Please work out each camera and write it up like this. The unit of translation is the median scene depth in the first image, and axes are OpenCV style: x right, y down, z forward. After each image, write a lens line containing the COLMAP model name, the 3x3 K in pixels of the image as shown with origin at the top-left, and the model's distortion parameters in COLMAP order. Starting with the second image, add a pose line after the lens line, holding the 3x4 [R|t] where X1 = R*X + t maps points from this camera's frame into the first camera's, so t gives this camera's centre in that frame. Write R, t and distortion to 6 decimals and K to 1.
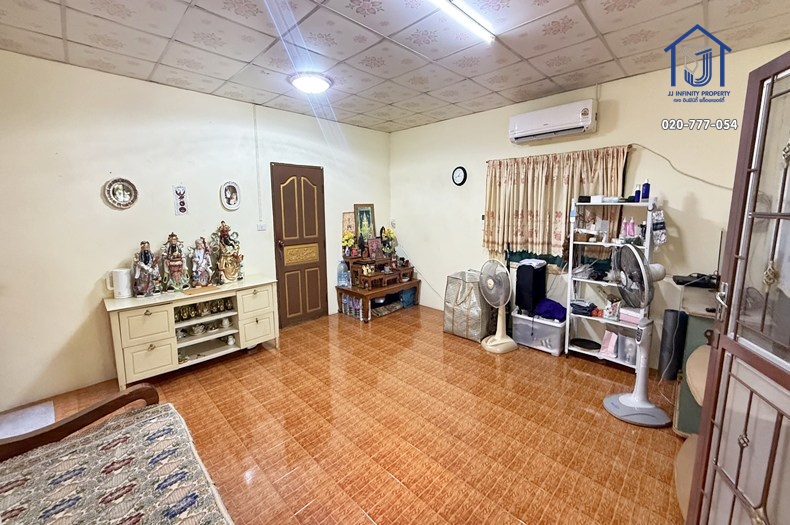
lens RADIAL K [[315.6, 0, 393.5], [0, 315.6, 250.2], [0, 0, 1]] dist [-0.001989, -0.000071]
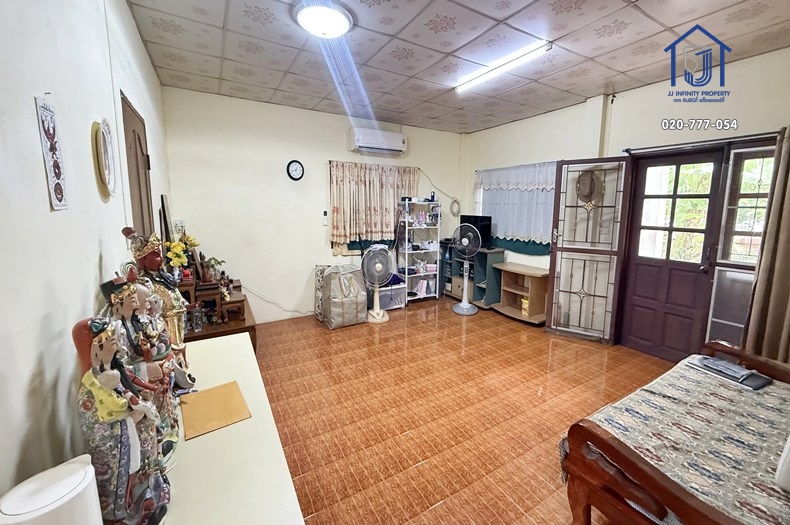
lens RADIAL K [[315.6, 0, 393.5], [0, 315.6, 250.2], [0, 0, 1]] dist [-0.001989, -0.000071]
pose [[0.259911, -0.123367, 0.957720, -0.804997], [0.123075, 0.987949, 0.093861, -0.062934], [-0.957757, 0.093476, 0.271962, 0.601363]]
